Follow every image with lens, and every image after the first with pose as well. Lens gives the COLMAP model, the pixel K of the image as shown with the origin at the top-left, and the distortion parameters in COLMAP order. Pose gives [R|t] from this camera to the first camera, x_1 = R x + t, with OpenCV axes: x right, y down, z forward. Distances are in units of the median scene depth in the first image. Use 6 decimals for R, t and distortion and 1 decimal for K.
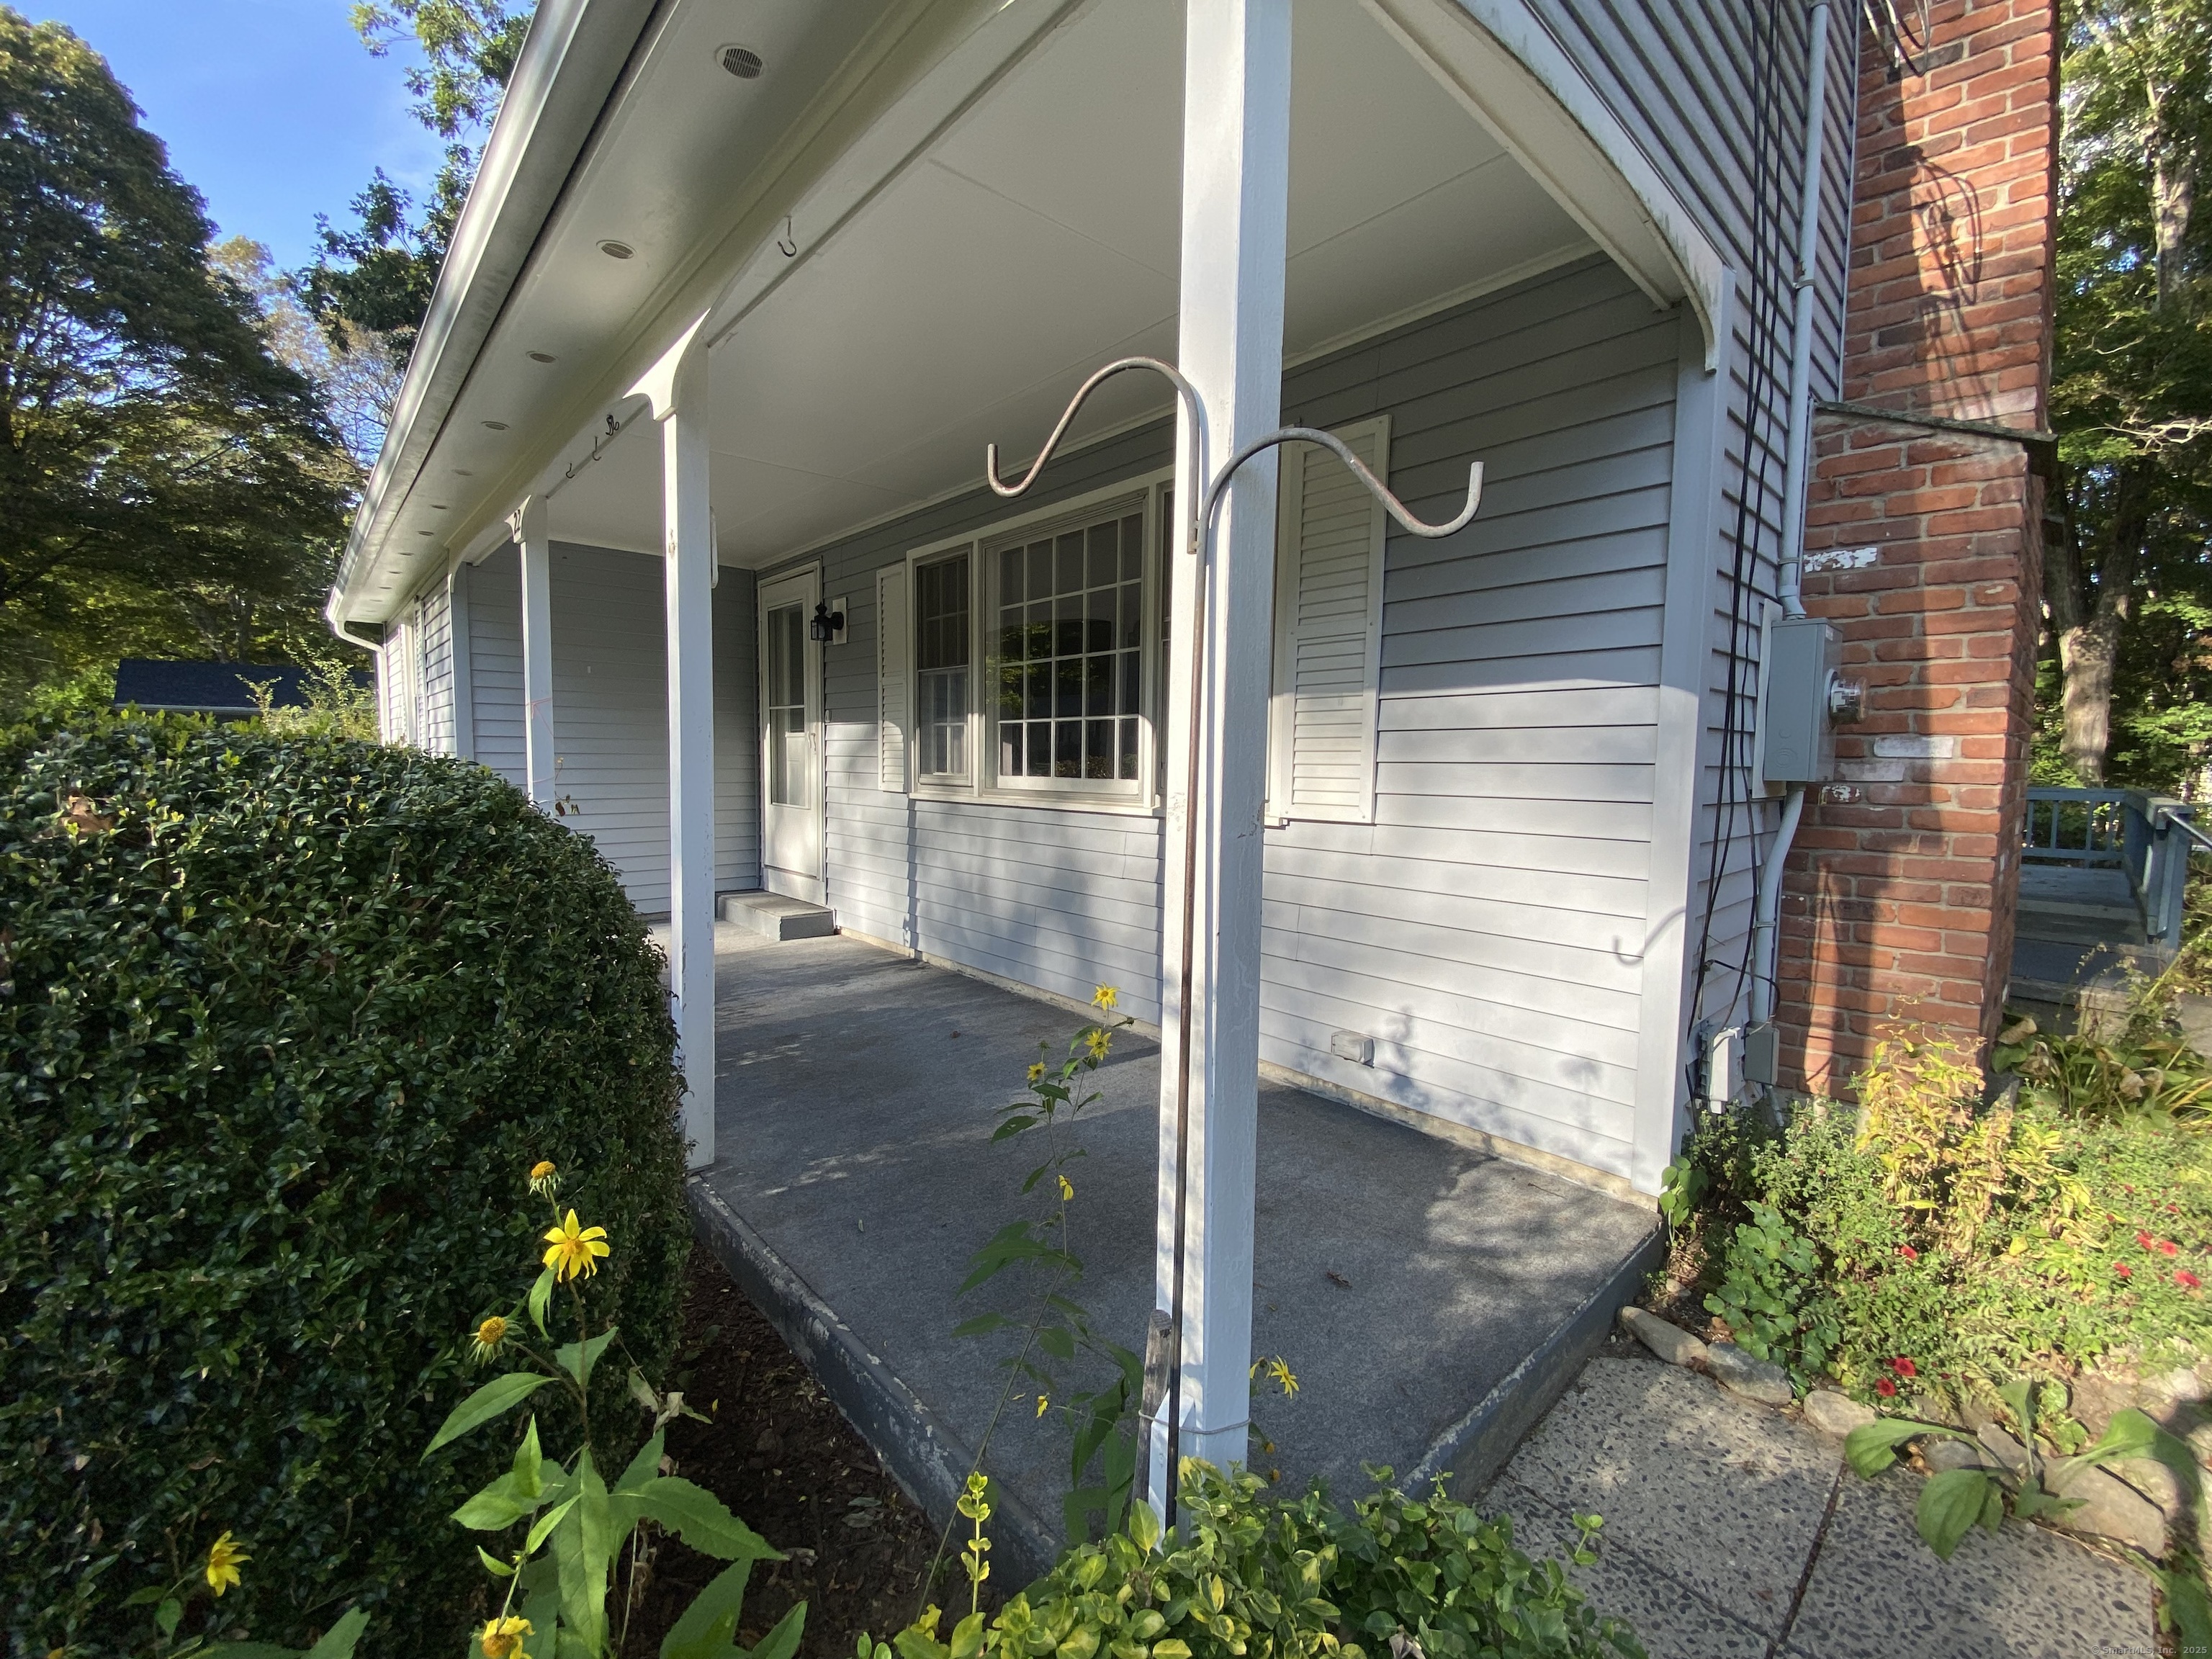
lens RADIAL K [[894.3, 0, 1112.1], [0, 894.3, 834.3], [0, 0, 1]] dist [0.056599, -0.037730]
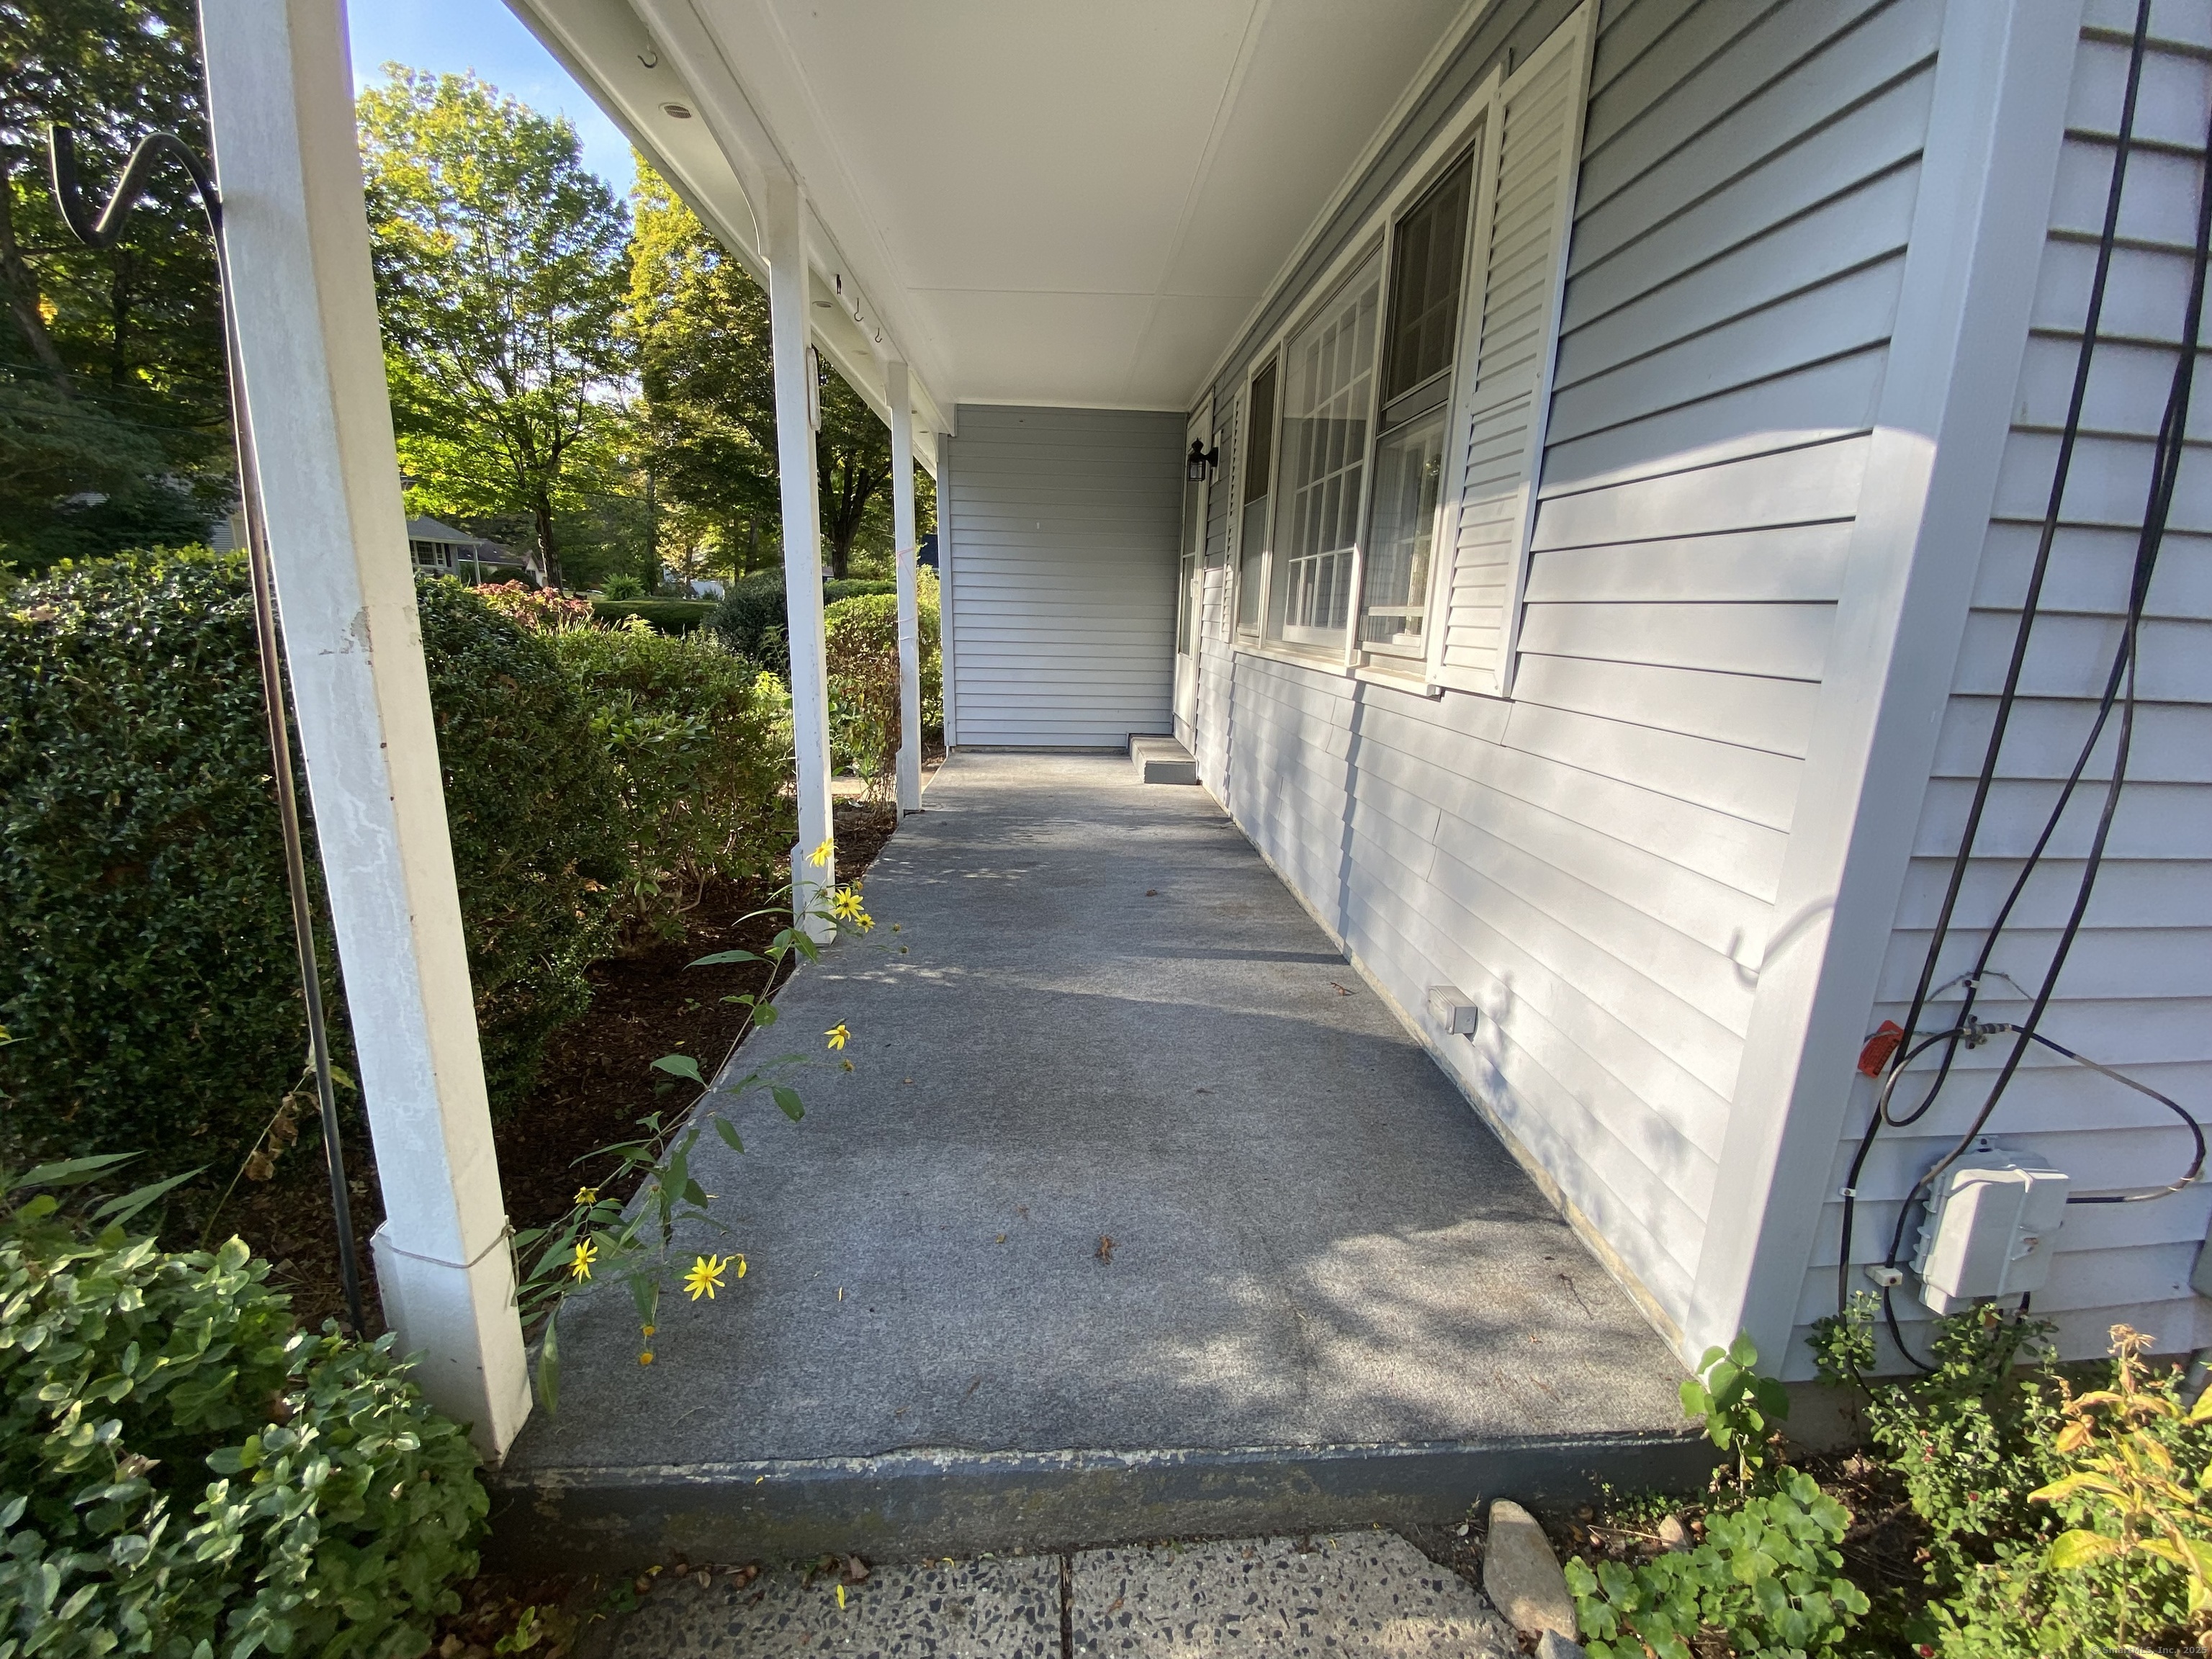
lens RADIAL K [[896.5, 0, 1109.6], [0, 896.5, 826.6], [0, 0, 1]] dist [0.064470, -0.038488]
pose [[0.779590, 0.159009, -0.605769, 0.546911], [-0.070375, 0.983348, 0.167553, -0.012109], [0.622324, -0.087992, 0.777799, 0.326023]]
